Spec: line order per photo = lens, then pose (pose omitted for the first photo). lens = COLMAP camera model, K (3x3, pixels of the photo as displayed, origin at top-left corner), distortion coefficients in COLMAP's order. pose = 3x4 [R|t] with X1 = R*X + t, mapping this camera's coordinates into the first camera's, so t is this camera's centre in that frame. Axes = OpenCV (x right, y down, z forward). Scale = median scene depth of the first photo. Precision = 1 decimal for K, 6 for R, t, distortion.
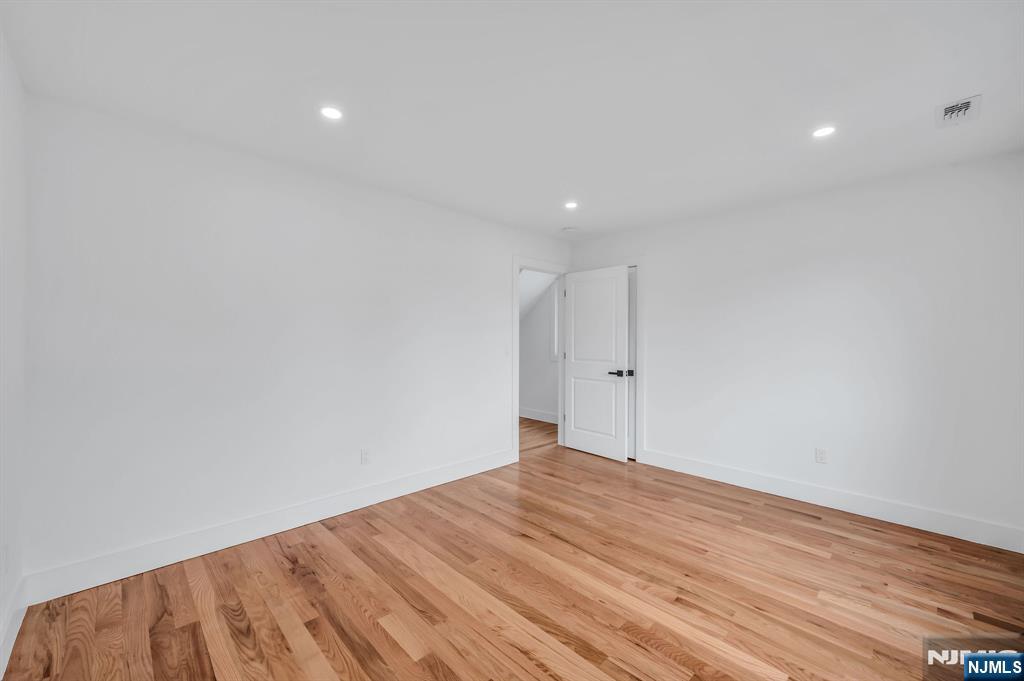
lens RADIAL K [[406.4, 0, 508.4], [0, 406.4, 341.2], [0, 0, 1]] dist [0.000636, -0.000329]
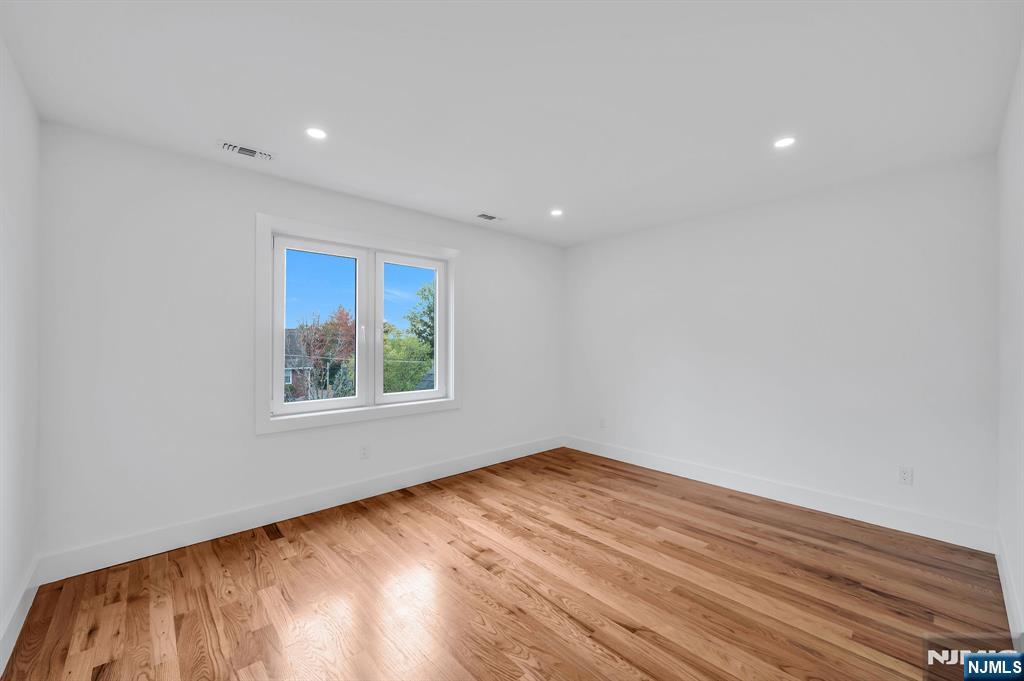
lens RADIAL K [[406.4, 0, 508.4], [0, 406.4, 341.2], [0, 0, 1]] dist [0.000636, -0.000329]
pose [[-0.999538, -0.007439, 0.029466, 0.268775], [-0.007350, 0.999968, 0.003122, -0.008528], [-0.029488, 0.002904, -0.999561, 1.970565]]
